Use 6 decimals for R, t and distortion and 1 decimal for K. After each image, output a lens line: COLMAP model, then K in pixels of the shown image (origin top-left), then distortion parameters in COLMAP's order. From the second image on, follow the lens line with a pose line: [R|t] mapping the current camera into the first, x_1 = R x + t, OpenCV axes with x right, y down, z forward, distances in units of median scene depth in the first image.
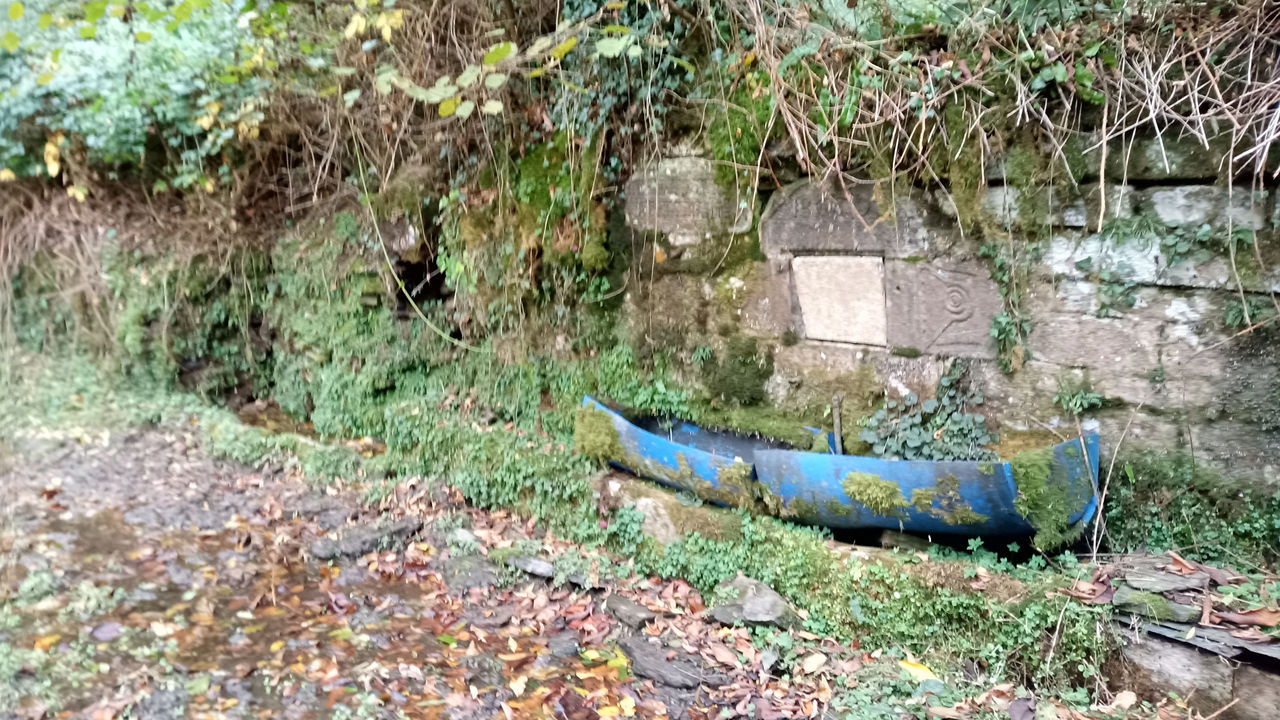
lens RADIAL K [[959.0, 0, 640.0], [0, 959.0, 360.0], [0, 0, 1]] dist [0.091317, -0.114348]
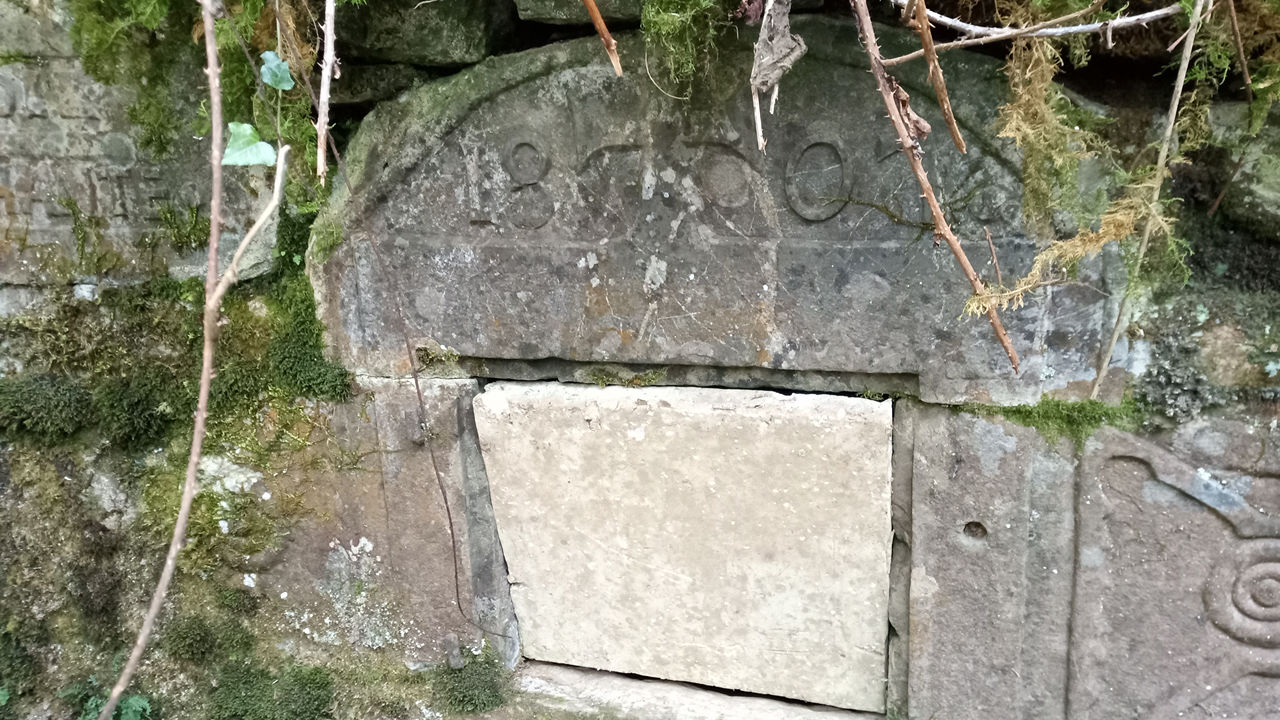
lens RADIAL K [[959.0, 0, 640.0], [0, 959.0, 360.0], [0, 0, 1]] dist [0.091317, -0.114348]
pose [[0.872714, -0.084172, 0.480921, 0.076344], [0.072218, 0.996446, 0.043347, -0.117602], [-0.482860, -0.003098, 0.875692, 0.743144]]
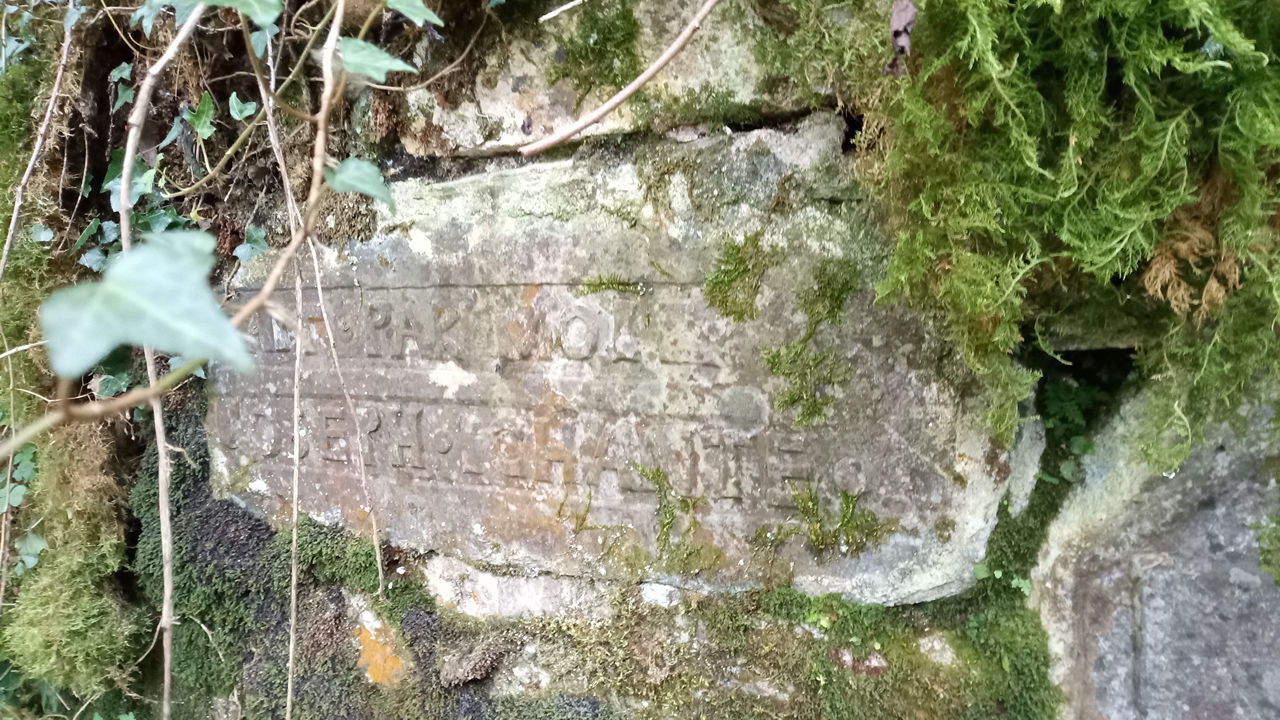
lens RADIAL K [[959.0, 0, 640.0], [0, 959.0, 360.0], [0, 0, 1]] dist [0.091317, -0.114348]
pose [[0.964174, -0.013529, 0.264925, 0.021927], [0.046190, 0.992004, -0.117446, -0.158302], [-0.261218, 0.125475, 0.957090, 0.861170]]
